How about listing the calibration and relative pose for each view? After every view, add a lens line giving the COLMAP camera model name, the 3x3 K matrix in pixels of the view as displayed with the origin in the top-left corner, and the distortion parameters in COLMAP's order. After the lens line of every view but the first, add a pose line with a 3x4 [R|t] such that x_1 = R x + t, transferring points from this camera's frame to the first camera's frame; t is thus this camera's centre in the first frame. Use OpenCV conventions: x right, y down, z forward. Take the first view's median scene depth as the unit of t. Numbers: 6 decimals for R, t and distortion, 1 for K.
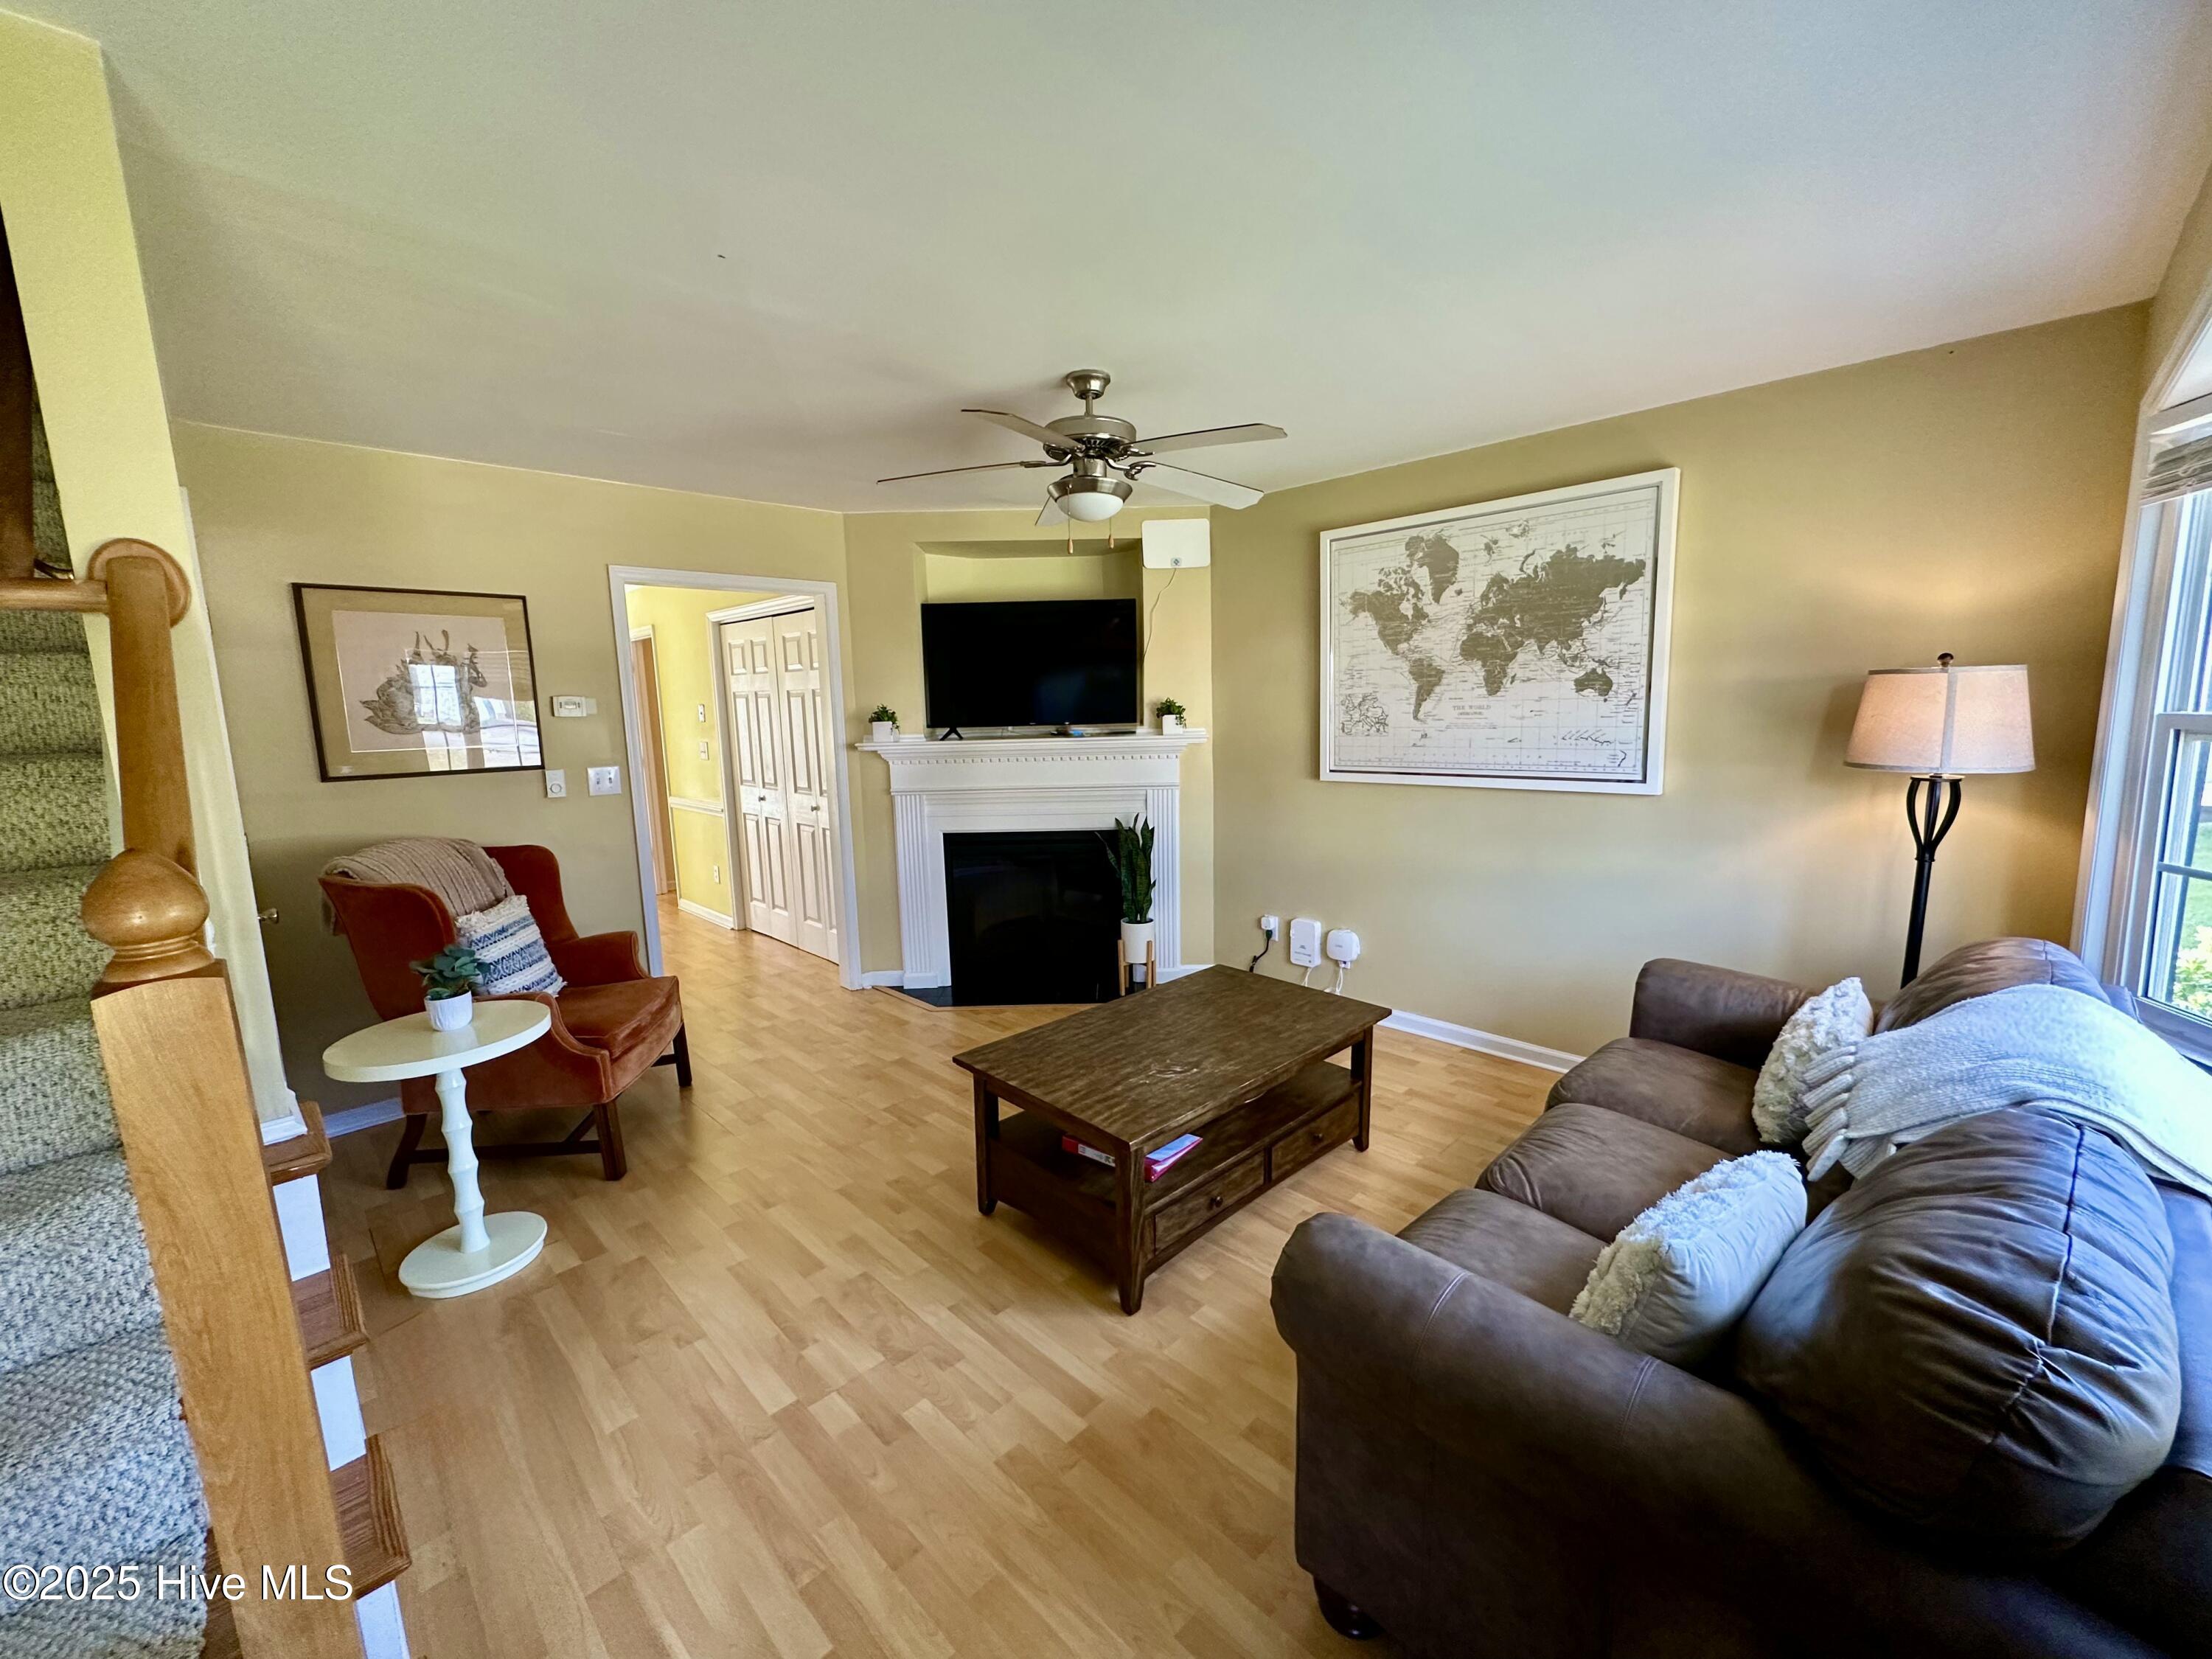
lens RADIAL K [[877.8, 0, 1101.1], [0, 877.8, 827.5], [0, 0, 1]] dist [0.000637, 0.000252]
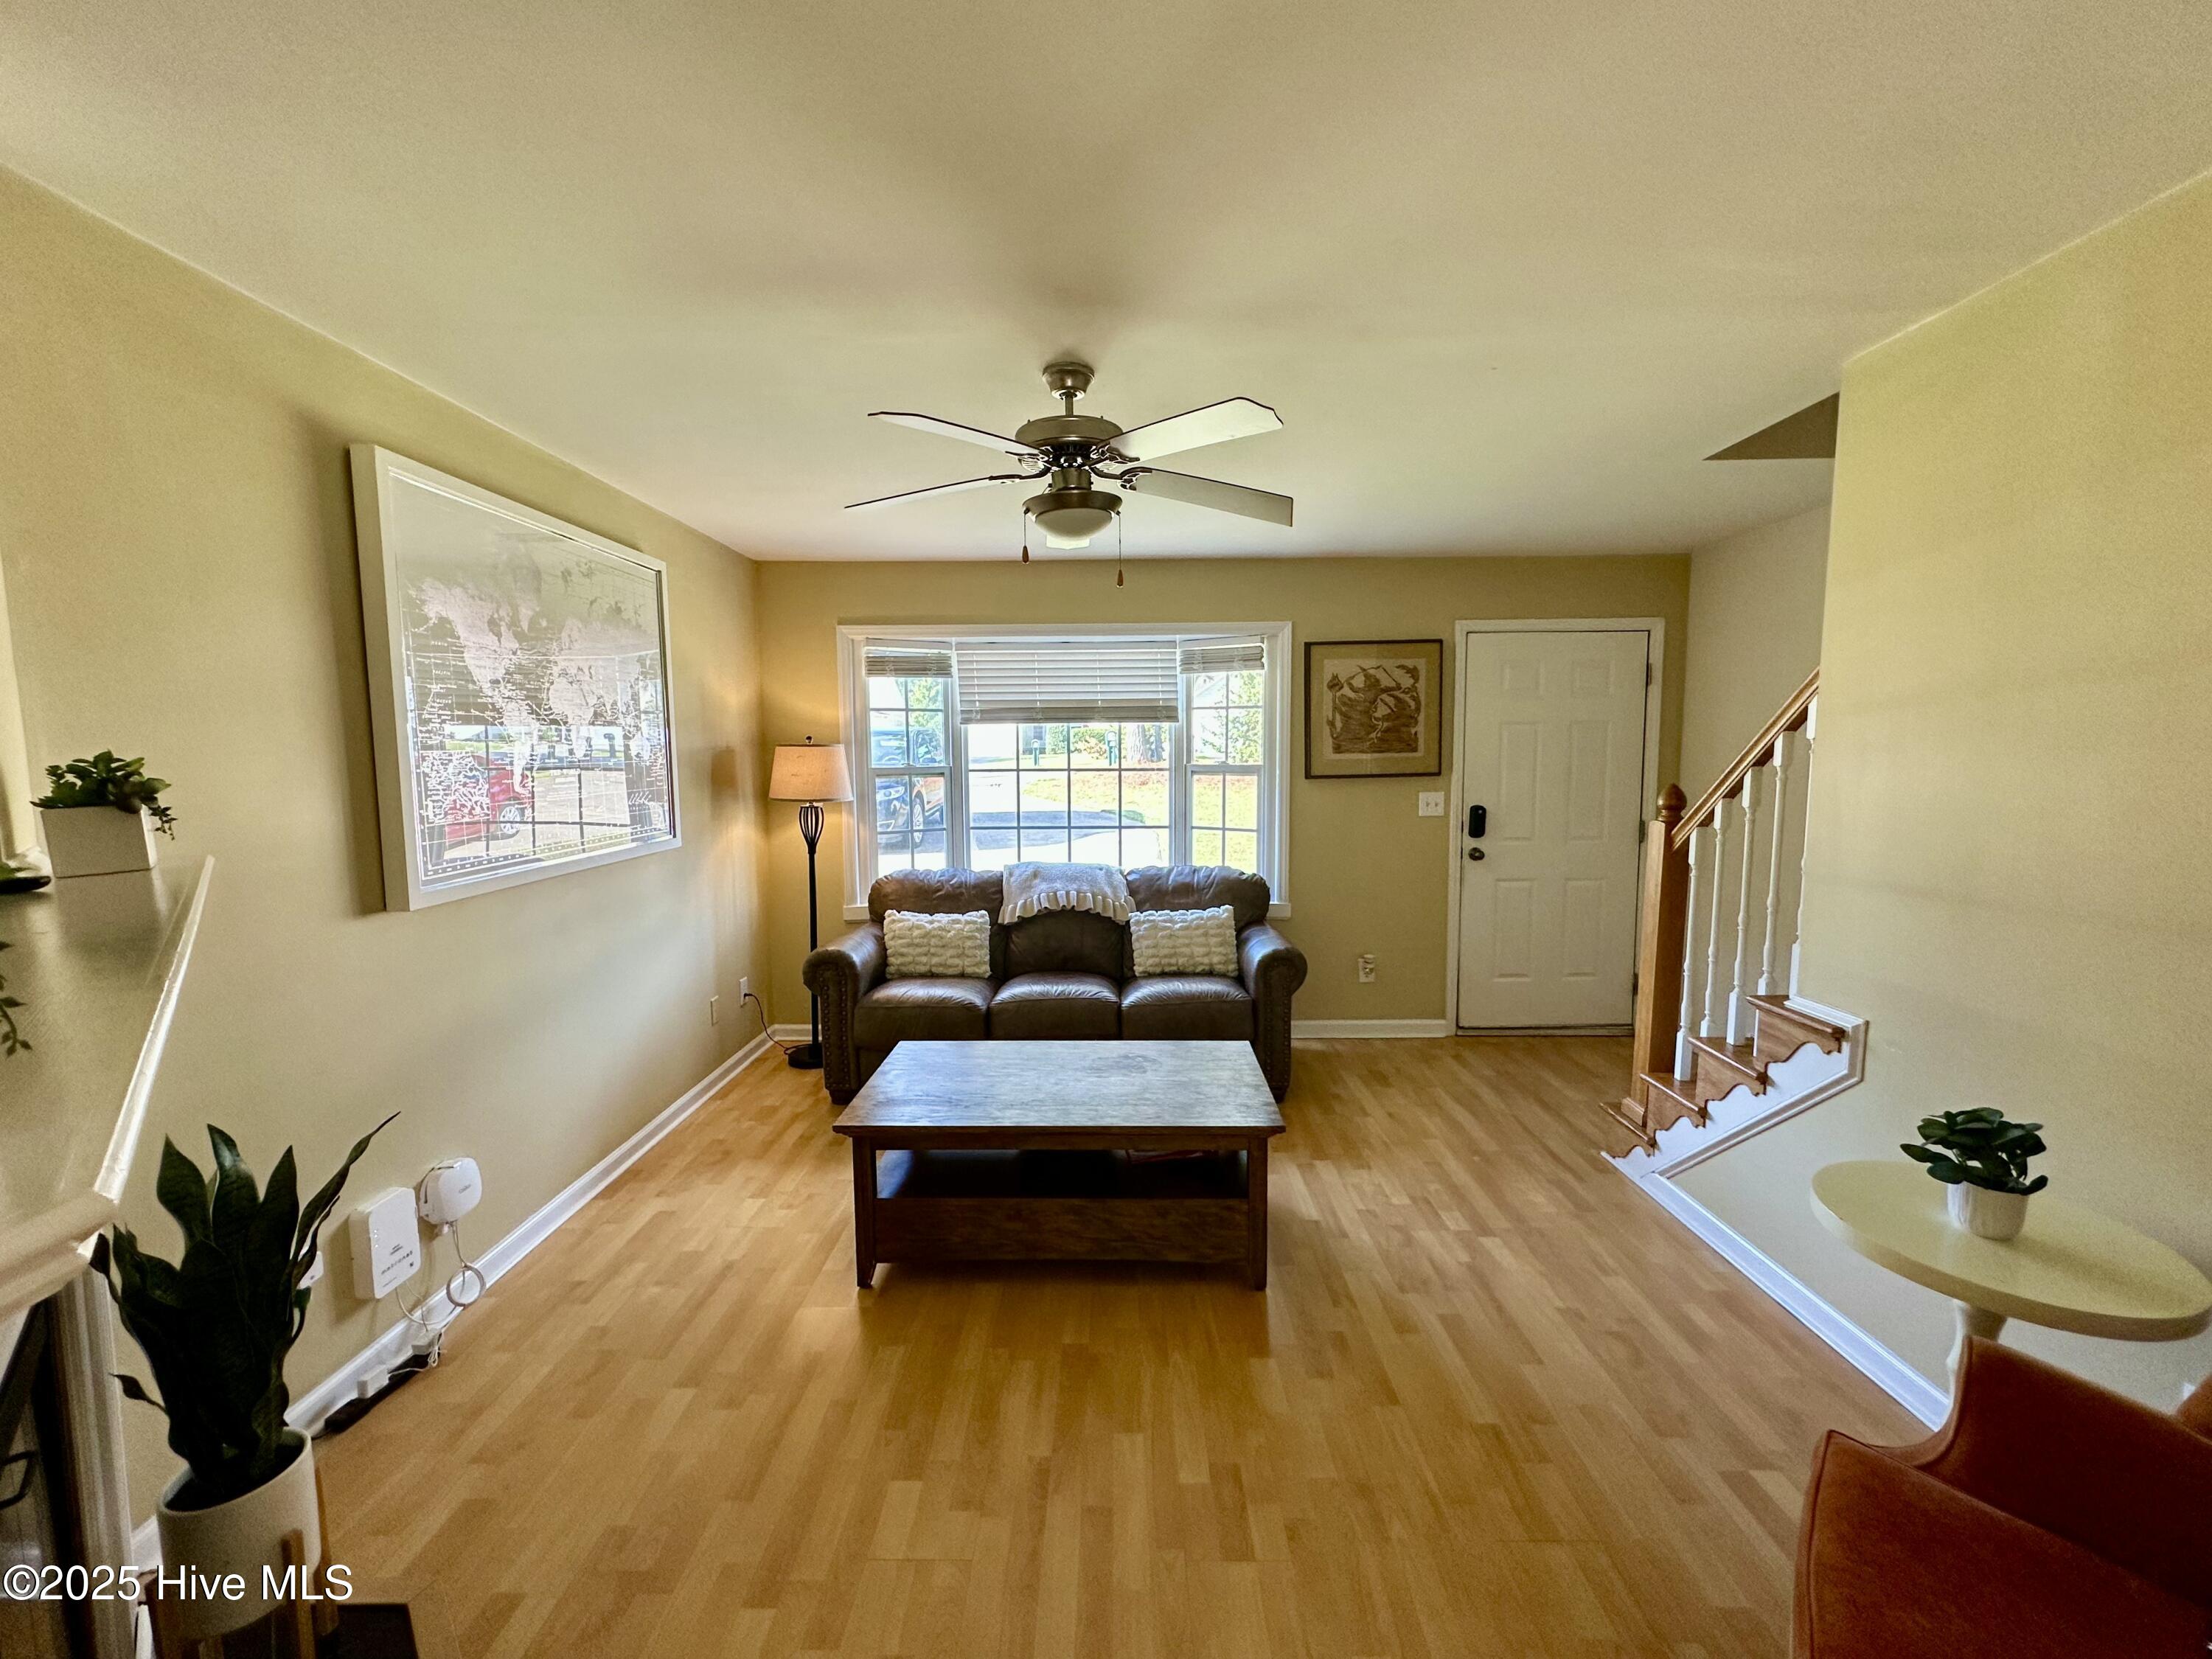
lens RADIAL K [[877.8, 0, 1093.8], [0, 877.8, 824.8], [0, 0, 1]] dist [0.000637, 0.000252]
pose [[-0.696573, -0.041467, 0.716286, -0.862611], [0.119141, 0.977783, 0.172468, -0.310089], [-0.707525, 0.205475, -0.676157, 2.163280]]
